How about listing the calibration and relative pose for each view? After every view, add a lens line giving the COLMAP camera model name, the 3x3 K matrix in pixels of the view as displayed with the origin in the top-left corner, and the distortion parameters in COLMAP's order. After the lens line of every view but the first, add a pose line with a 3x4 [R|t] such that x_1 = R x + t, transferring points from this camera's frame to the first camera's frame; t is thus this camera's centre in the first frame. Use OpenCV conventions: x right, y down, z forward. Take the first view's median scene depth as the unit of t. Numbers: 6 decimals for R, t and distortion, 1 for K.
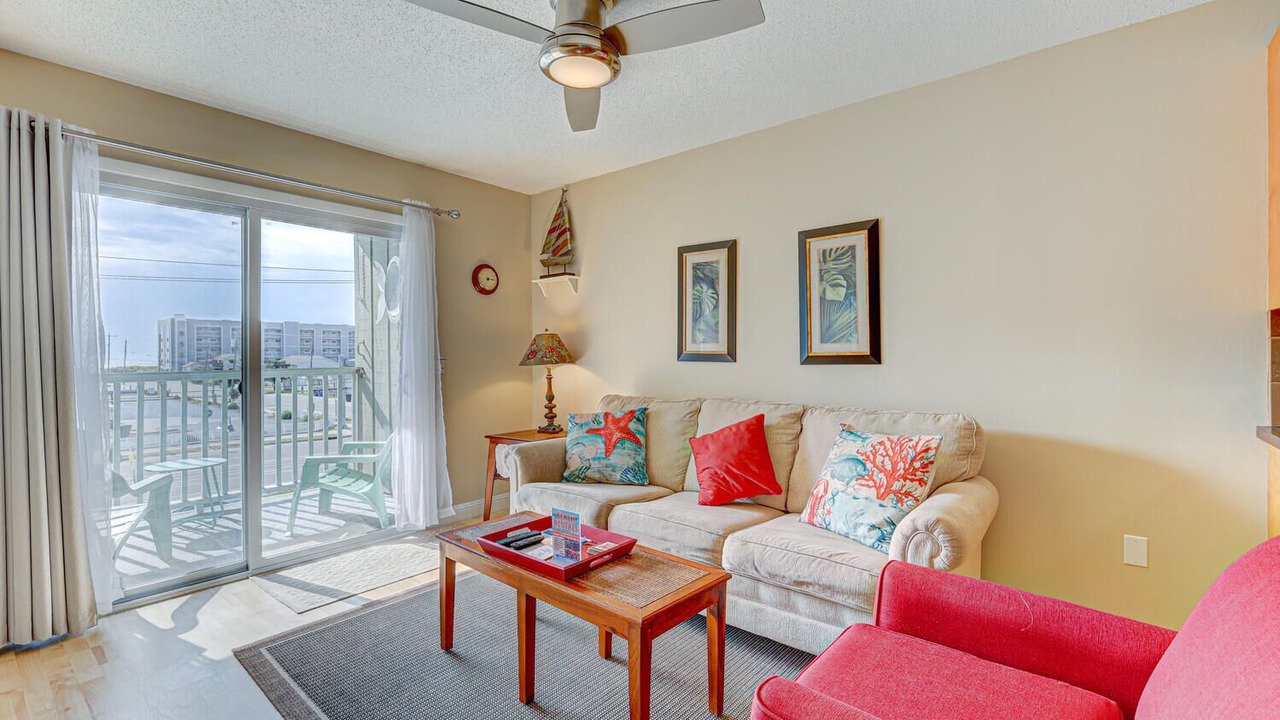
lens RADIAL K [[555.5, 0, 642.6], [0, 555.5, 358.7], [0, 0, 1]] dist [0.005430, -0.000589]
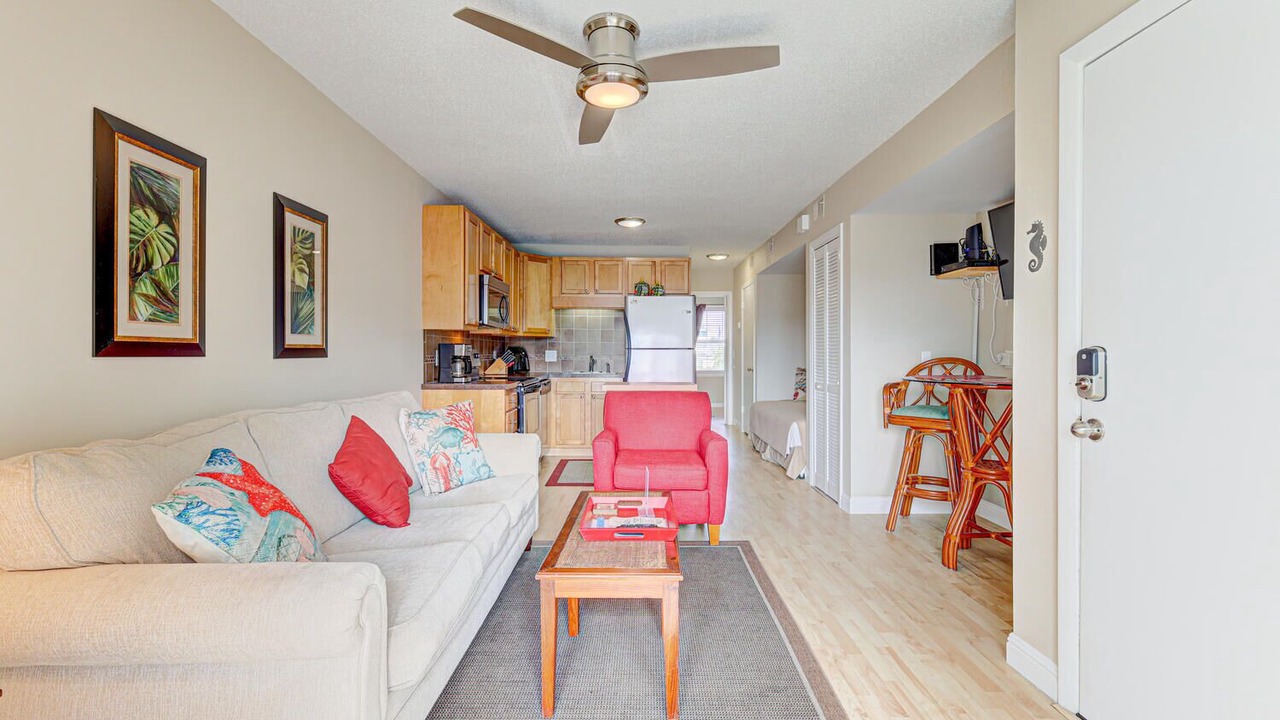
lens RADIAL K [[555.5, 0, 641.4], [0, 555.5, 357.9], [0, 0, 1]] dist [0.005430, -0.000589]
pose [[-0.640336, -0.005249, 0.768077, -0.704267], [0.005239, 0.999924, 0.011201, 0.002932], [-0.768077, 0.011196, -0.640260, 1.161588]]
